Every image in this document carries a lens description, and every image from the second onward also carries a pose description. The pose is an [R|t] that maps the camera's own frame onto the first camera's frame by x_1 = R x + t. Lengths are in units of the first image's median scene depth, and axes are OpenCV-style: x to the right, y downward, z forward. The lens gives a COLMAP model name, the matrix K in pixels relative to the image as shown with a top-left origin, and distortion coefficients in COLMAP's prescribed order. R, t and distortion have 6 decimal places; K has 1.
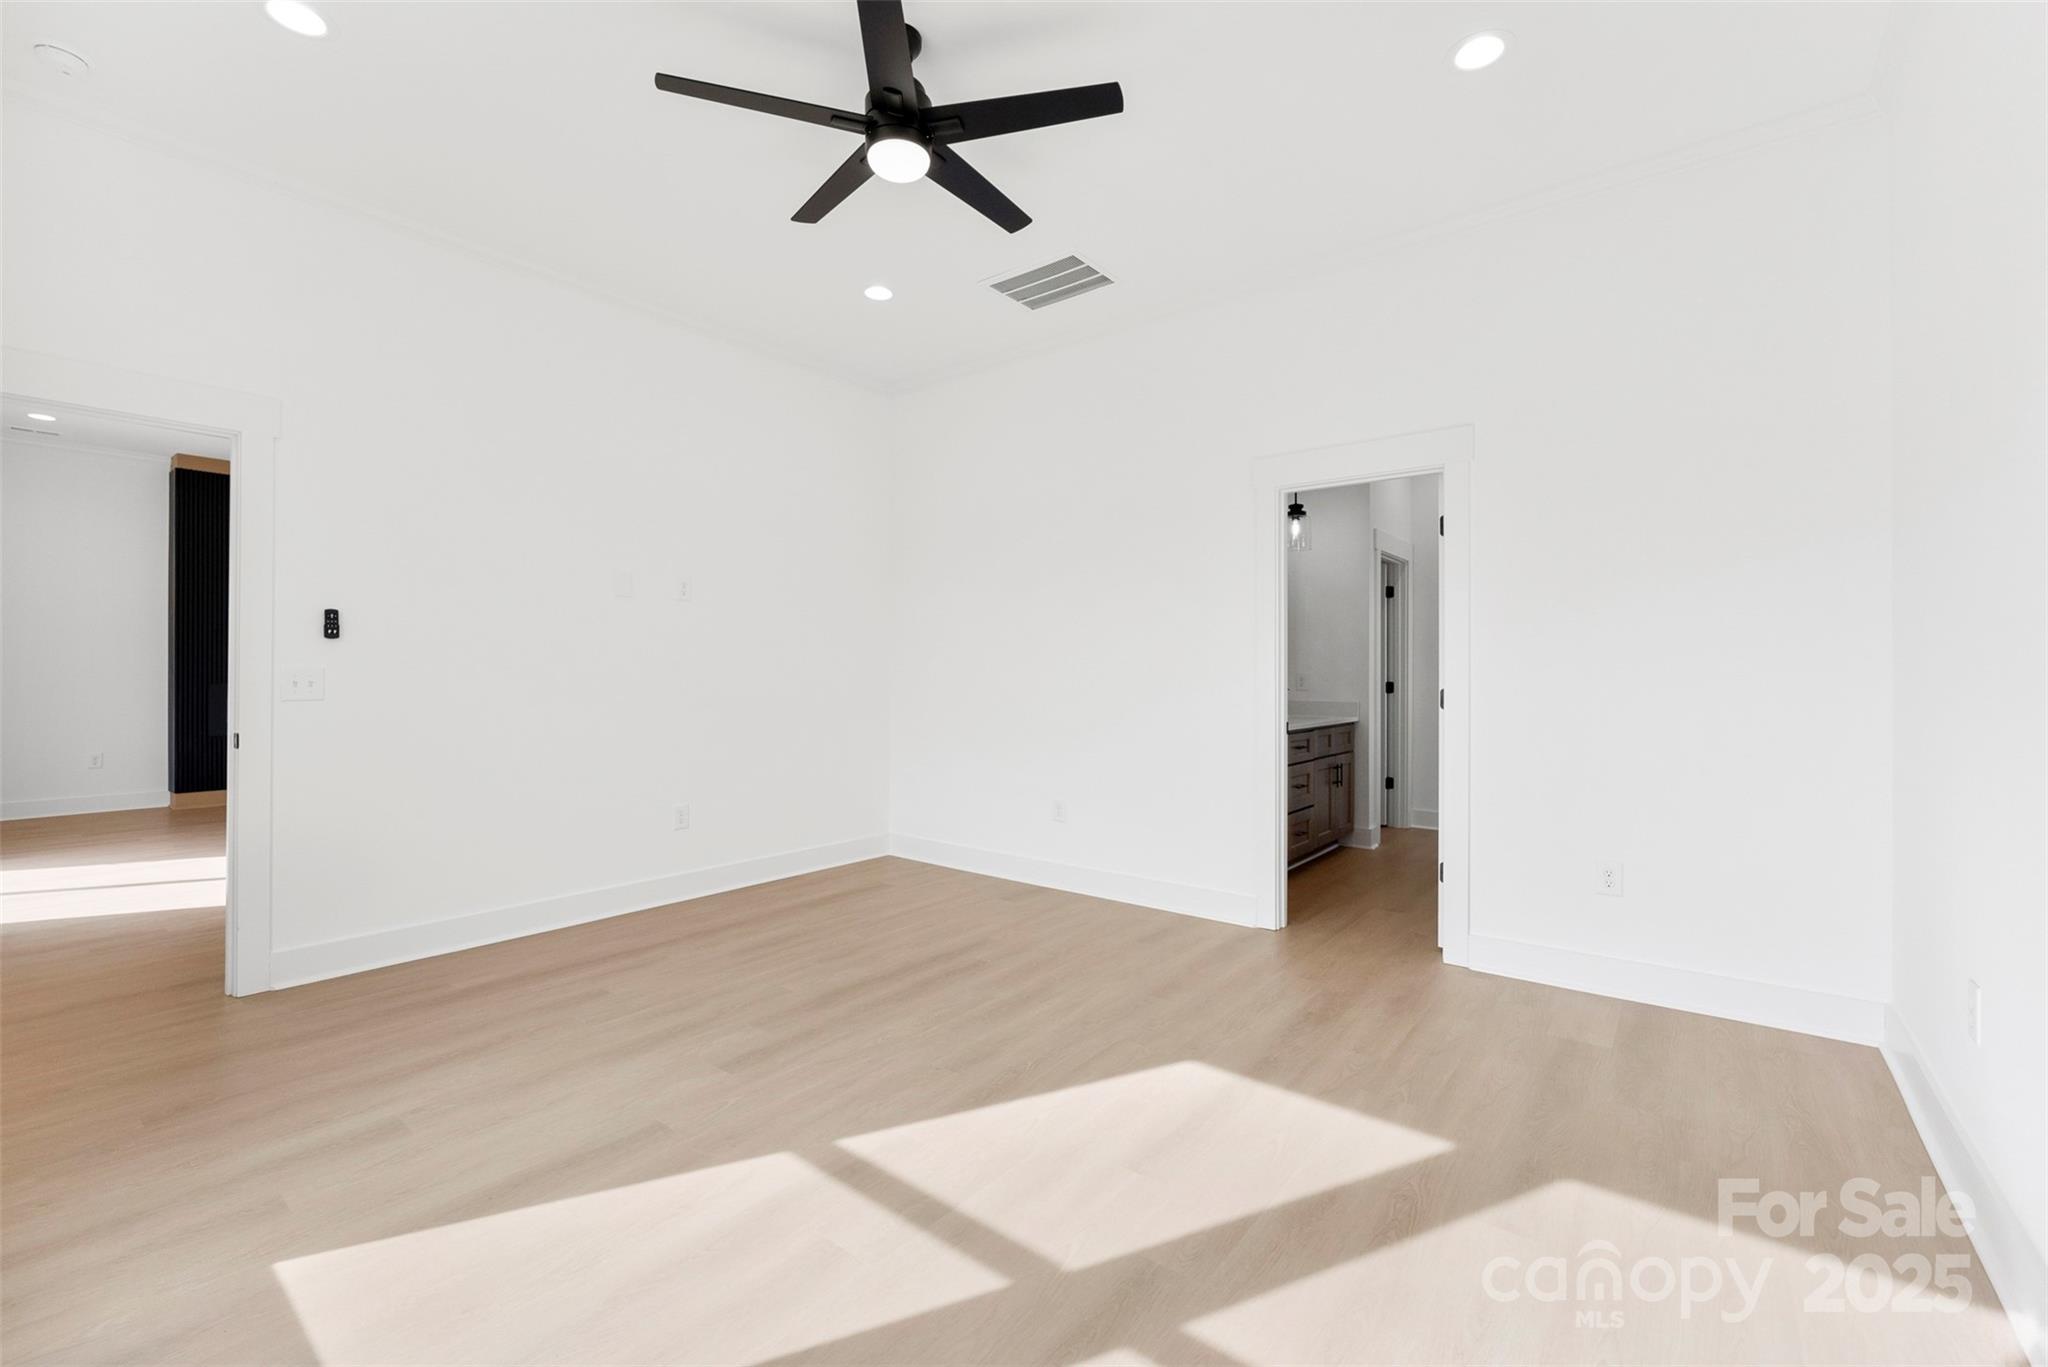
lens RADIAL K [[852.9, 0, 1024.1], [0, 852.9, 665.8], [0, 0, 1]] dist [-0.016929, -0.000309]
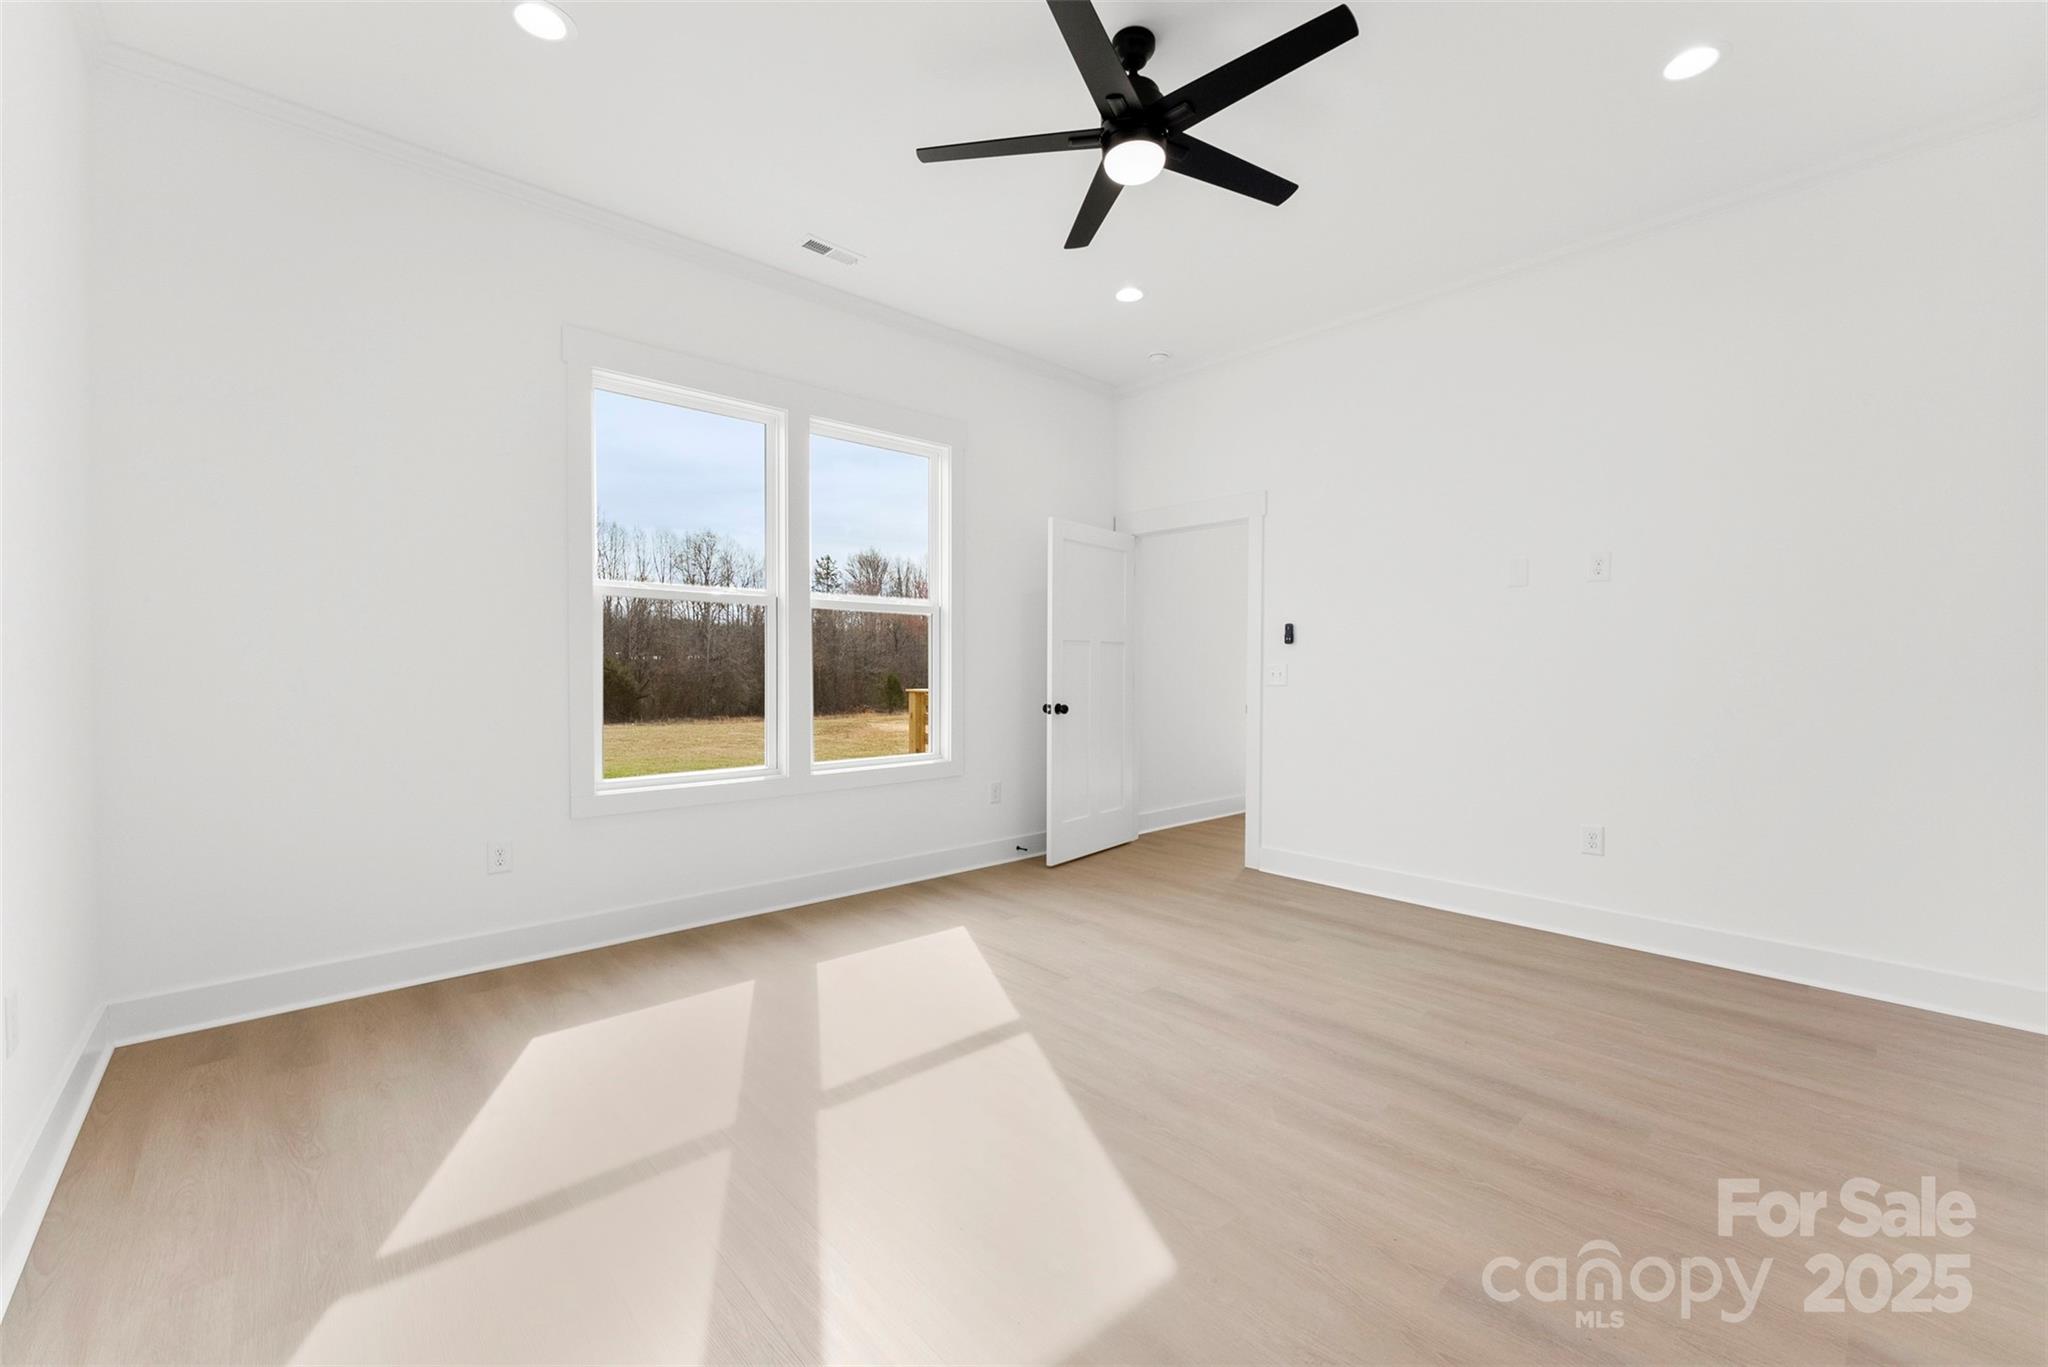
lens RADIAL K [[824.6, 0, 1022.8], [0, 824.6, 671.6], [0, 0, 1]] dist [-0.002731, 0.000239]
pose [[-0.164482, 0.006454, -0.986359, 0.649213], [0.007188, 0.999960, 0.005344, 0.004378], [0.986354, -0.006211, -0.164521, 0.771262]]
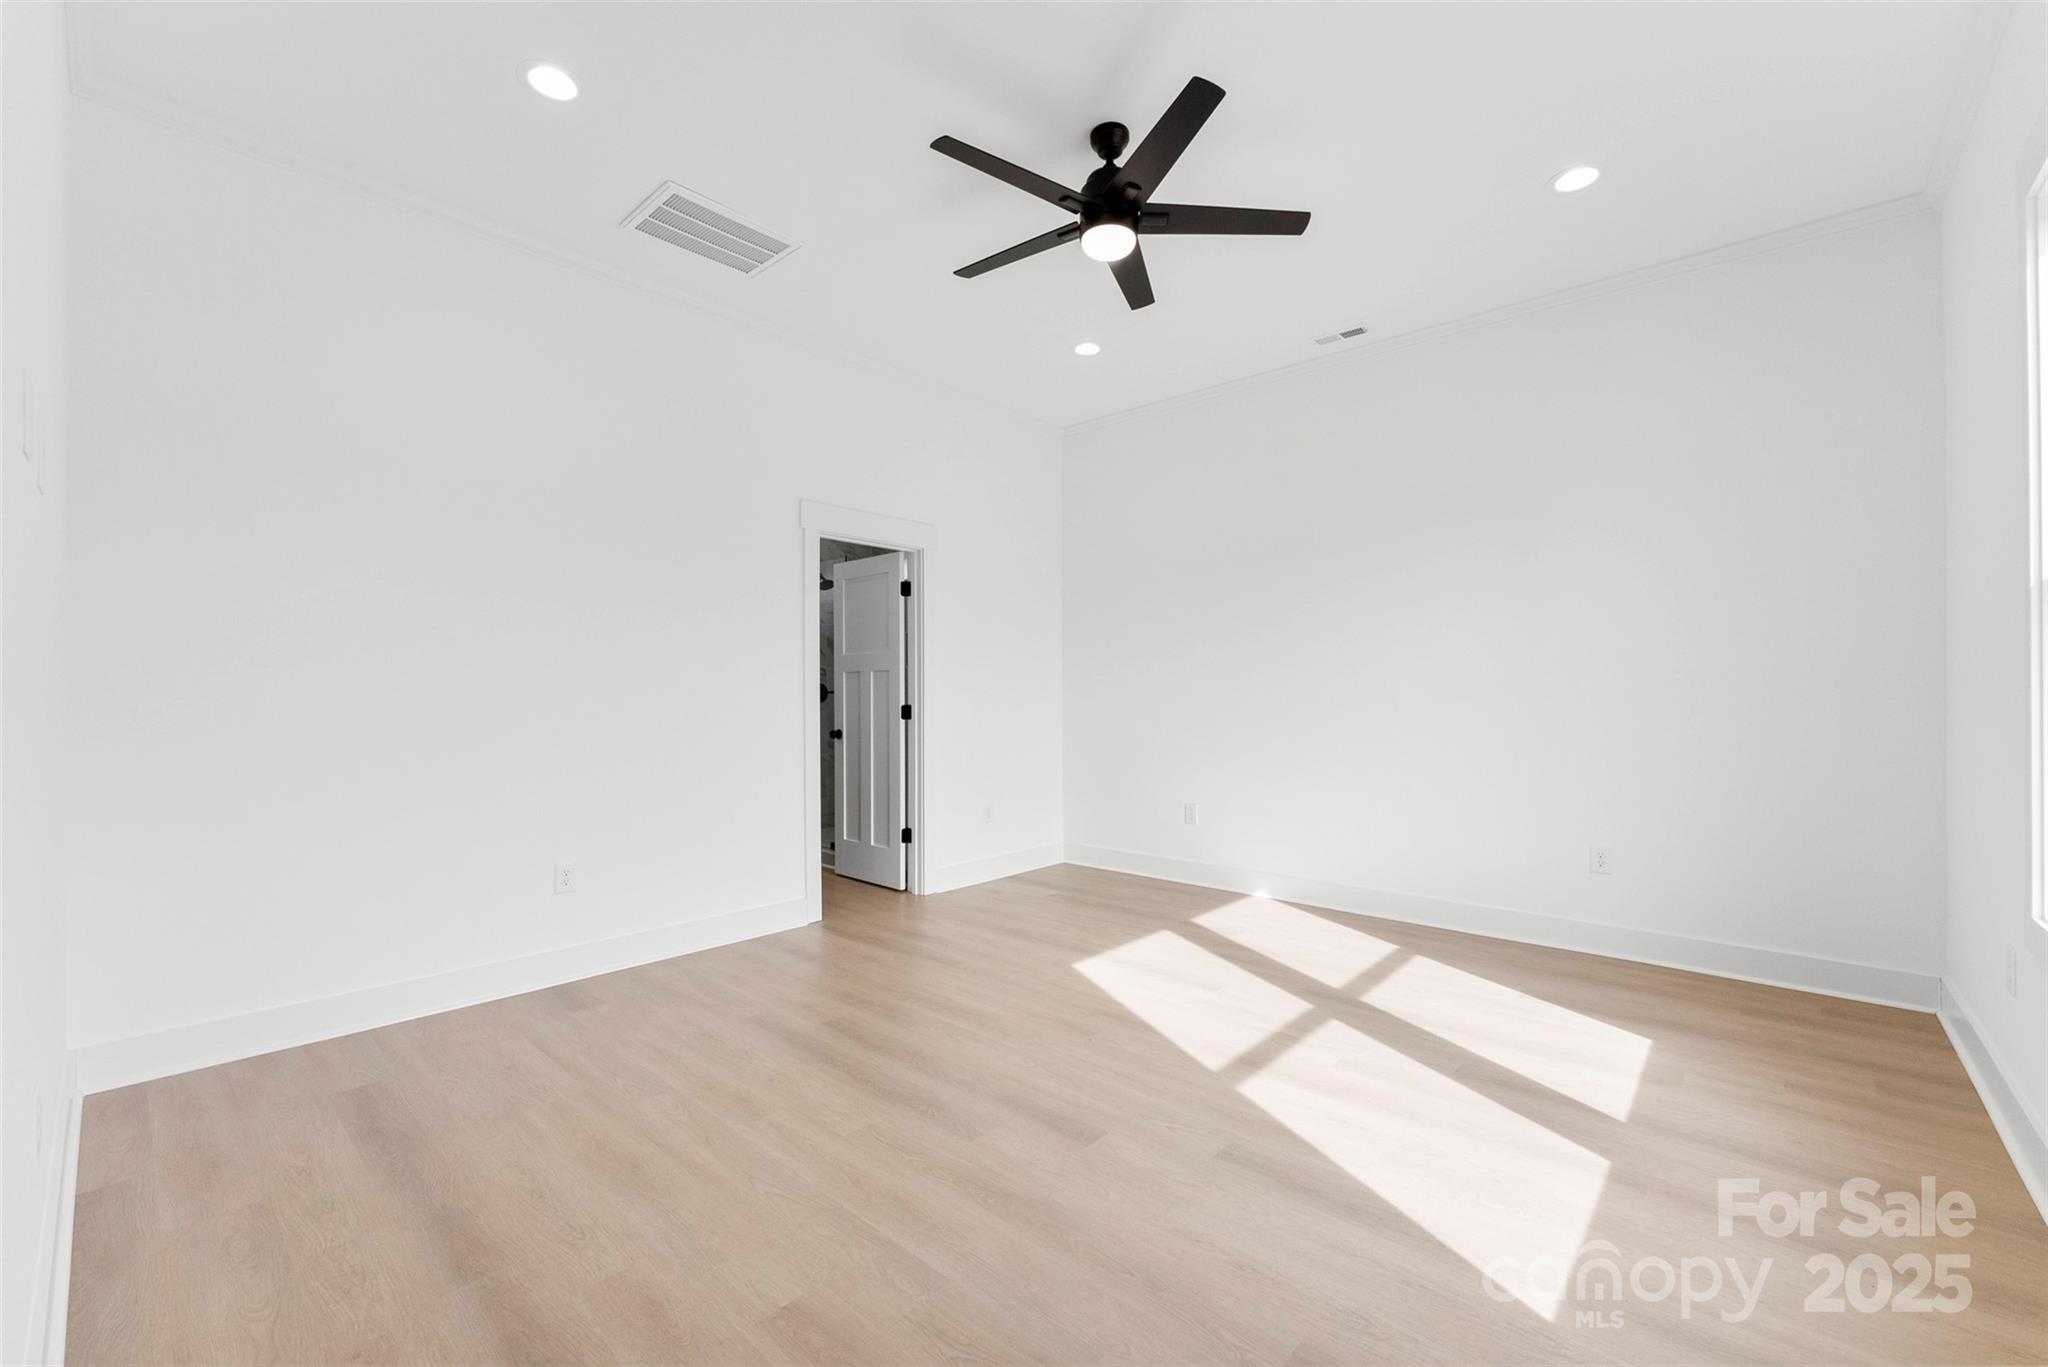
lens RADIAL K [[824.6, 0, 1028.6], [0, 824.6, 687.5], [0, 0, 1]] dist [-0.002731, 0.000239]
pose [[0.058399, 0.001690, 0.998292, -0.939705], [-0.009624, 0.999953, -0.001129, -0.003727], [-0.998247, -0.009541, 0.058413, 0.777904]]
